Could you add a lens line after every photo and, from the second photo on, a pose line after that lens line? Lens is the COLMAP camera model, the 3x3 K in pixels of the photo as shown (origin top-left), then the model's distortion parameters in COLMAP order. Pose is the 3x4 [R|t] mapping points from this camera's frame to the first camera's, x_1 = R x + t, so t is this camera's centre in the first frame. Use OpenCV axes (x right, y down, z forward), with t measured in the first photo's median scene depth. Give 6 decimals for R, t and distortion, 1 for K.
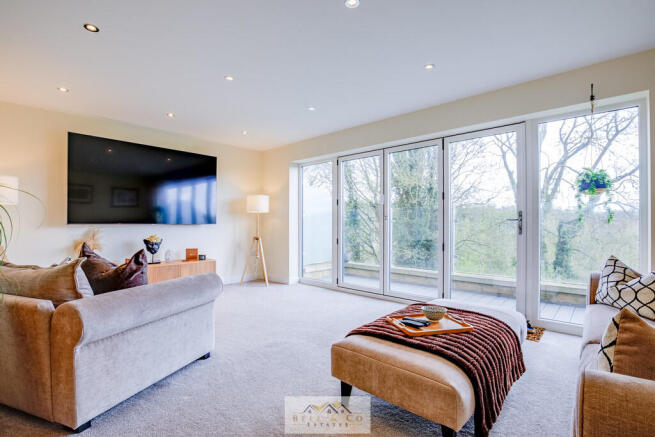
lens RADIAL K [[317.0, 0, 323.9], [0, 317.0, 222.3], [0, 0, 1]] dist [-0.004681, -0.000085]
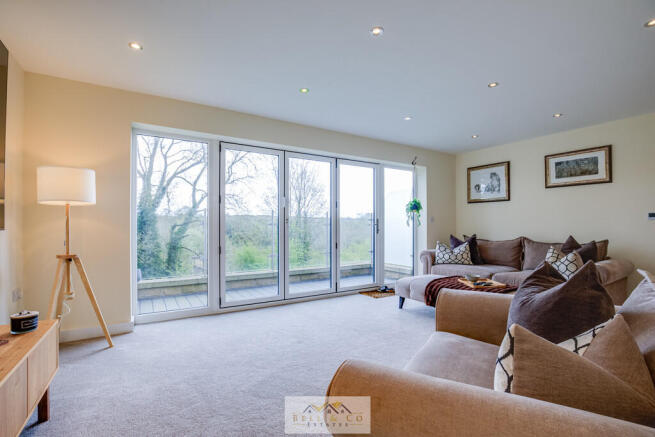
lens RADIAL K [[302.4, 0, 326.4], [0, 302.4, 226.4], [0, 0, 1]] dist [-0.000242, 0.000007]
pose [[0.255913, 0.000169, 0.966700, -0.632992], [-0.002851, 0.999996, 0.000580, 0.001708], [-0.966696, -0.002904, 0.255912, 0.586336]]
